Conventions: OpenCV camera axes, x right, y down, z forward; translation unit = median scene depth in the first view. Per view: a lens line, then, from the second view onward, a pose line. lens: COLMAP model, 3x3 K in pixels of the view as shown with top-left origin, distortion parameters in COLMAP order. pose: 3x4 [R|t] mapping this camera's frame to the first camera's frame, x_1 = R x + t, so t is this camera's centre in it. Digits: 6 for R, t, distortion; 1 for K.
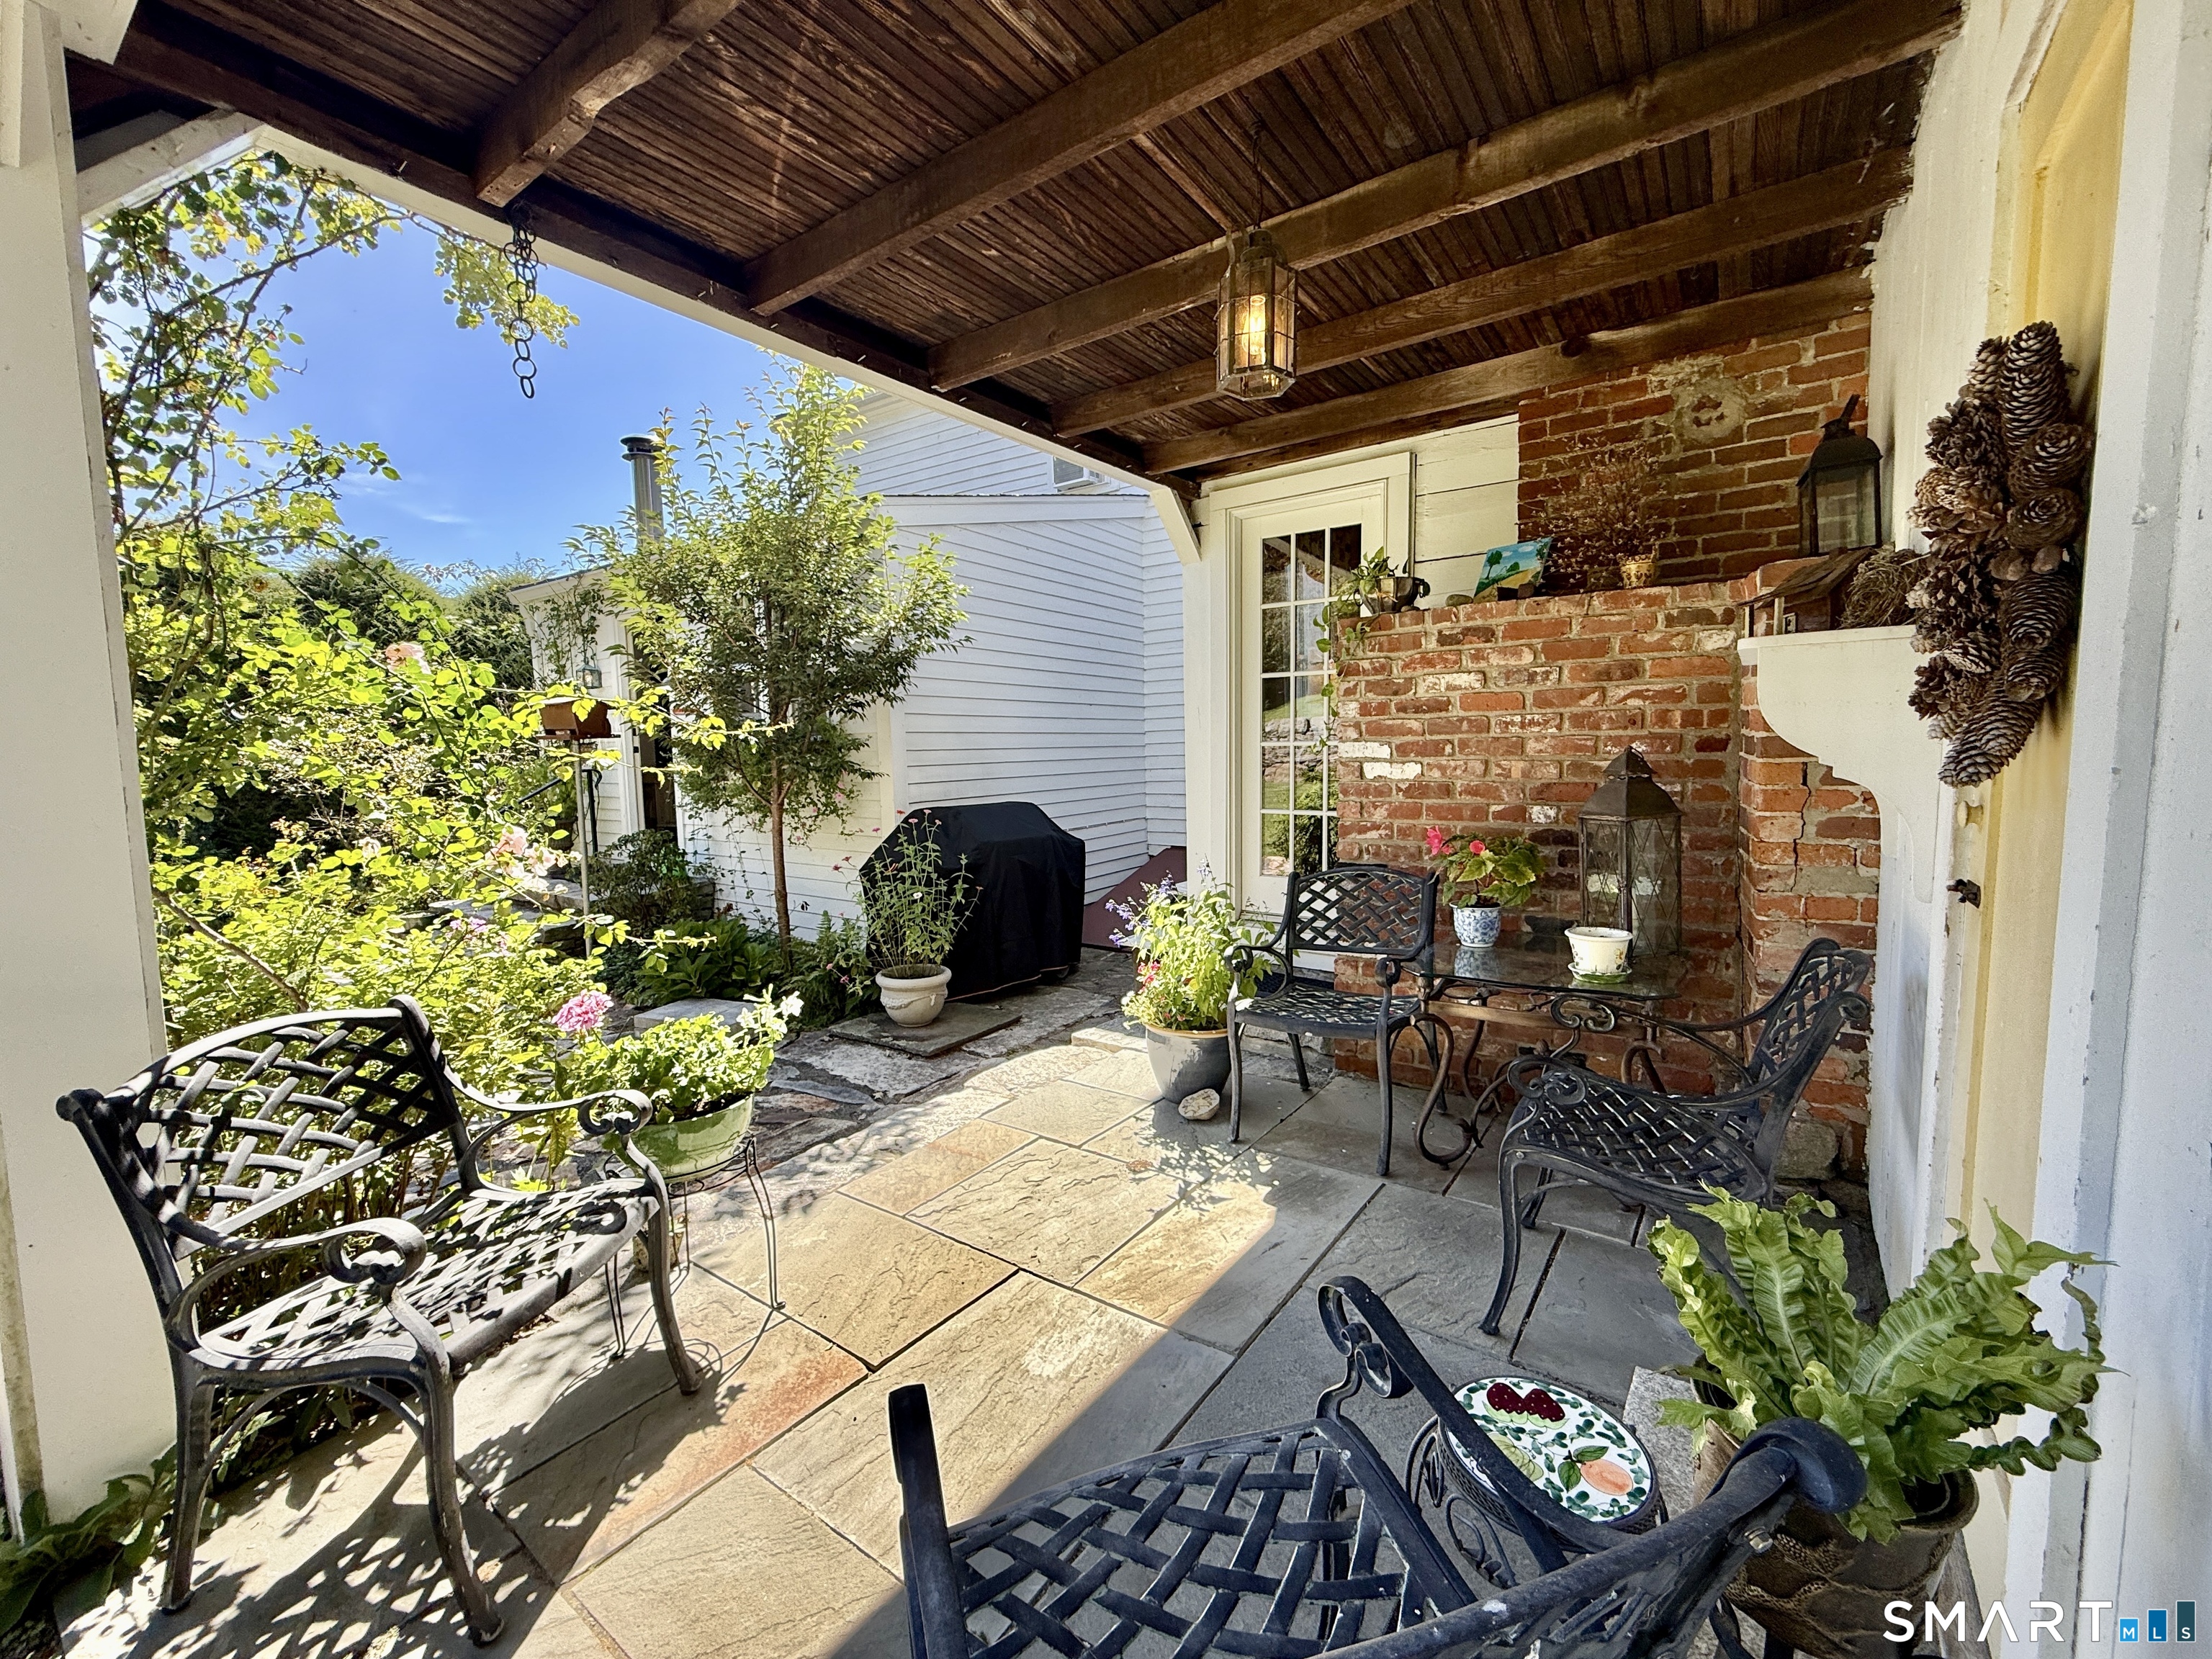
lens RADIAL K [[878.2, 0, 1103.0], [0, 878.2, 825.4], [0, 0, 1]] dist [-0.000575, 0.000226]
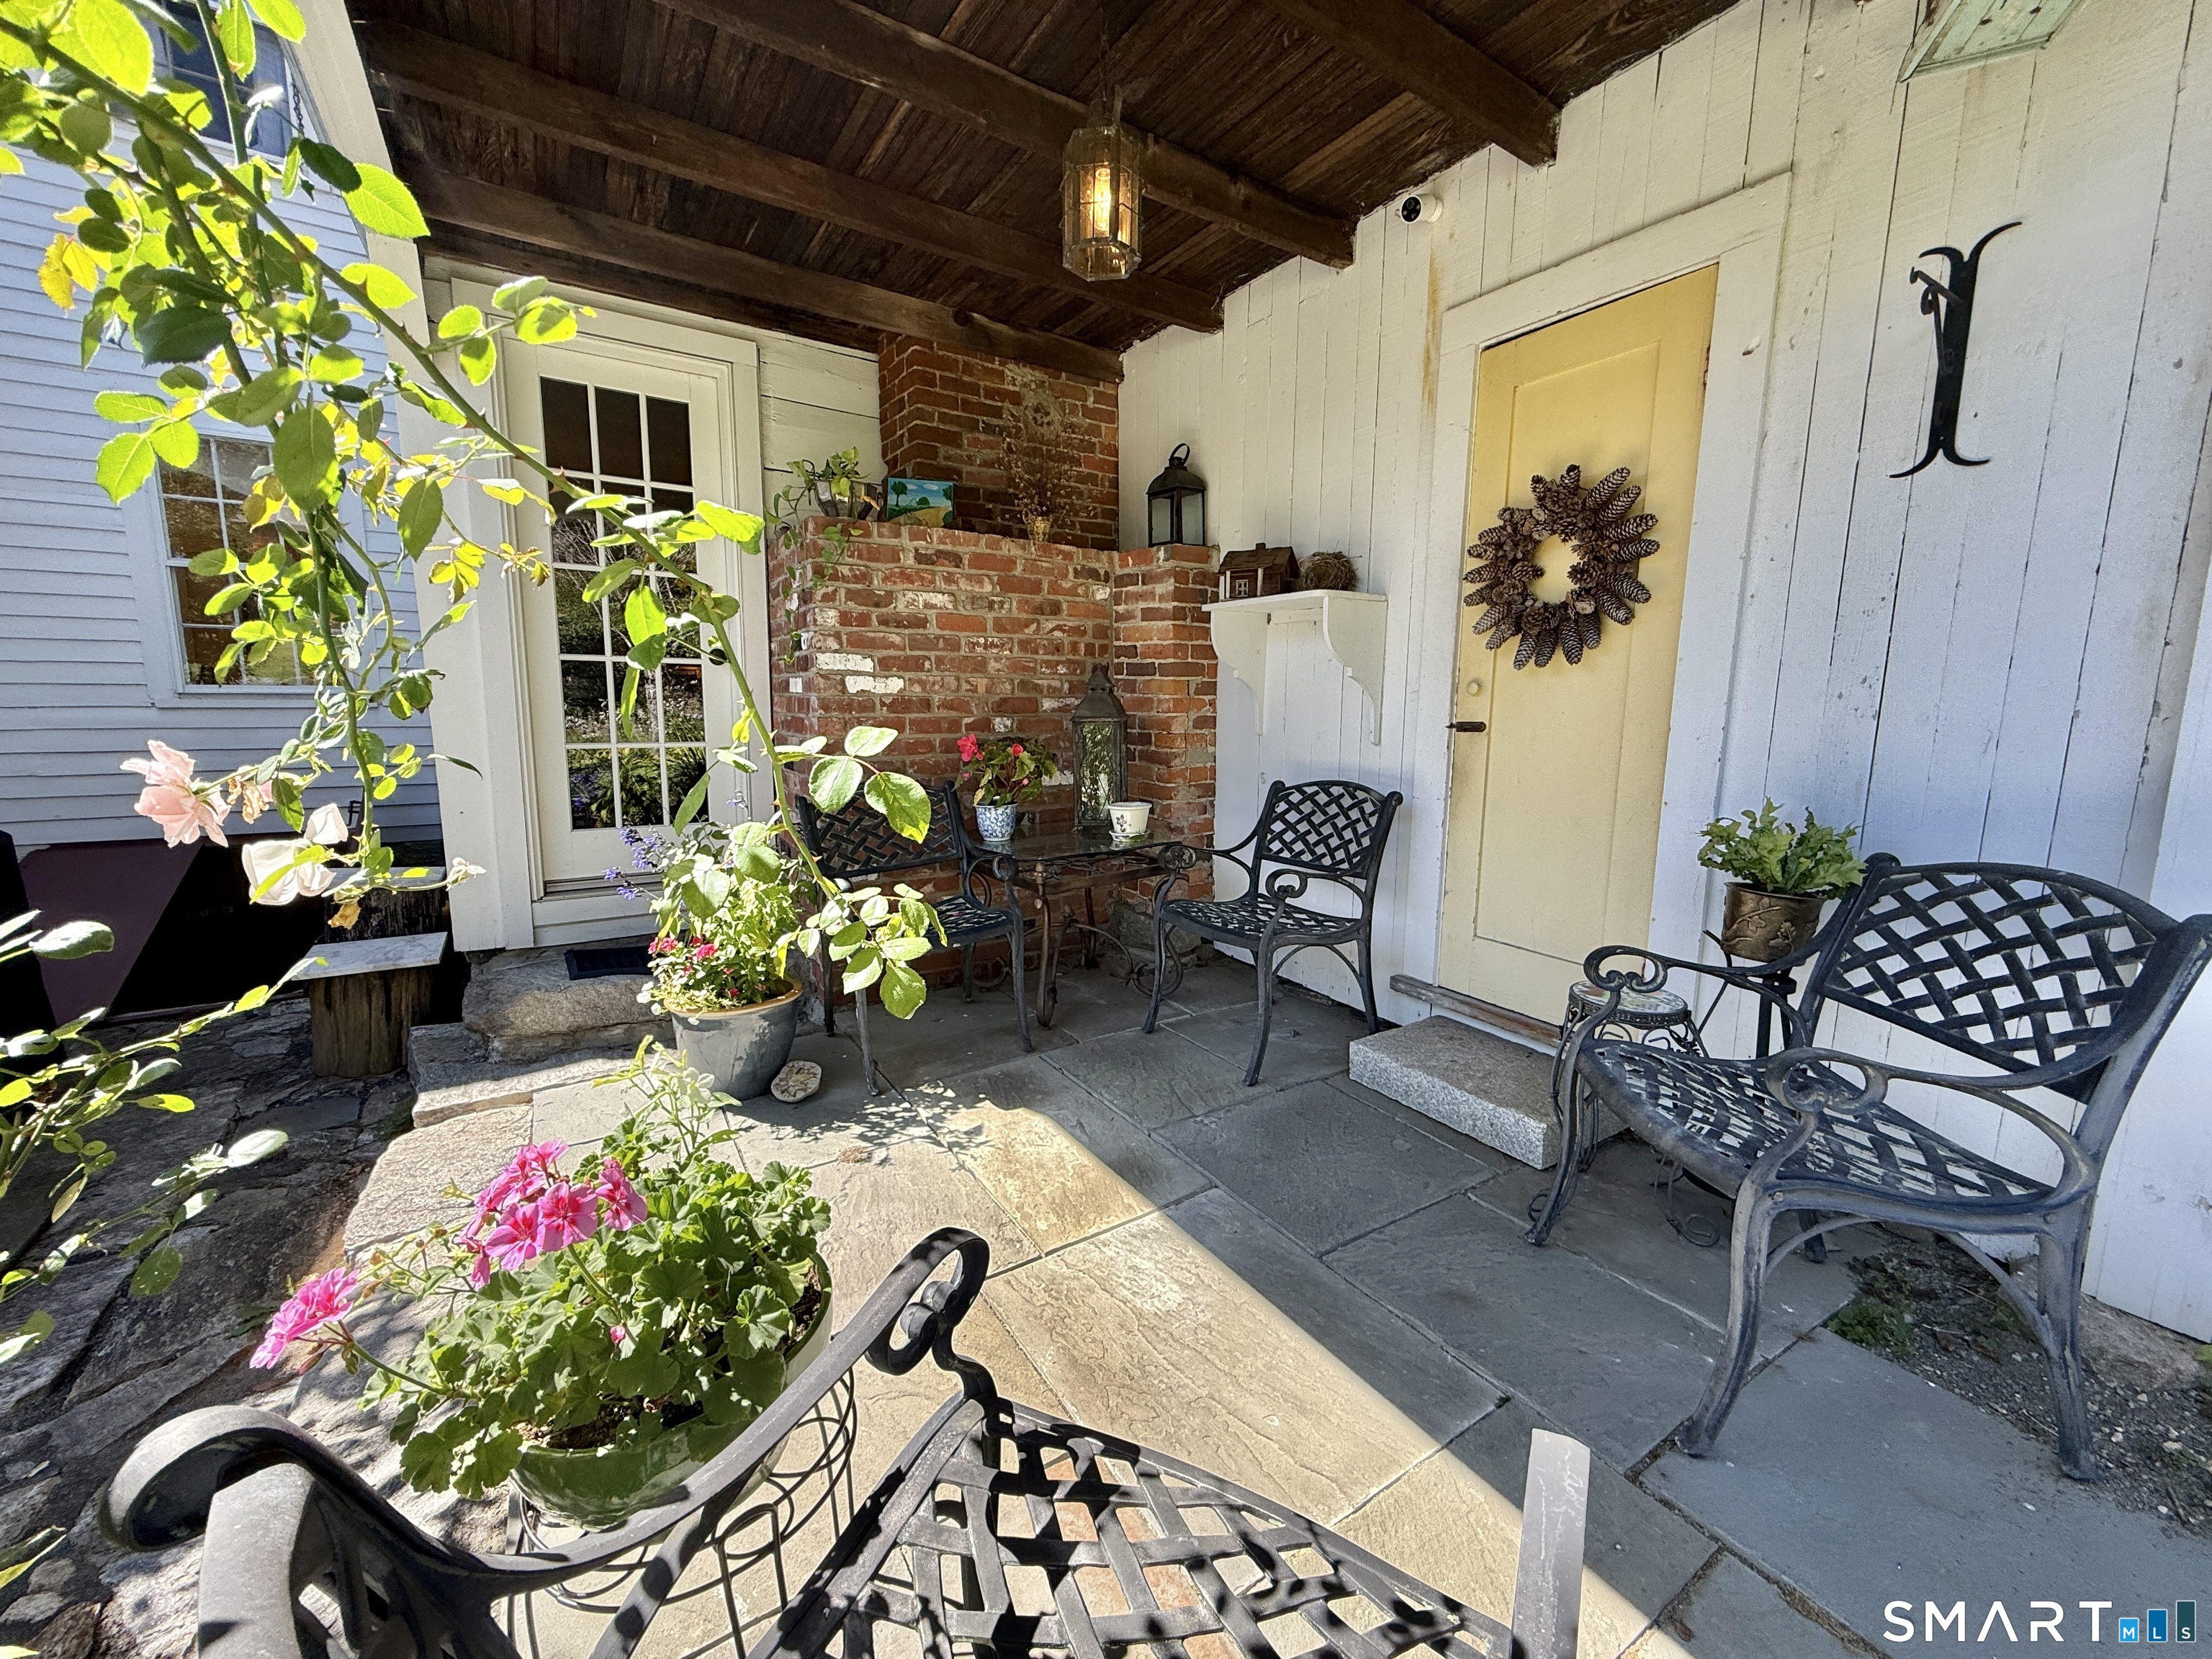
lens RADIAL K [[878.2, 0, 1103.0], [0, 878.2, 825.4], [0, 0, 1]] dist [-0.000575, 0.000226]
pose [[0.374462, -0.104390, 0.921347, -0.532993], [0.070667, 0.993966, 0.083897, 0.031543], [-0.924545, 0.033692, 0.379580, 0.427626]]
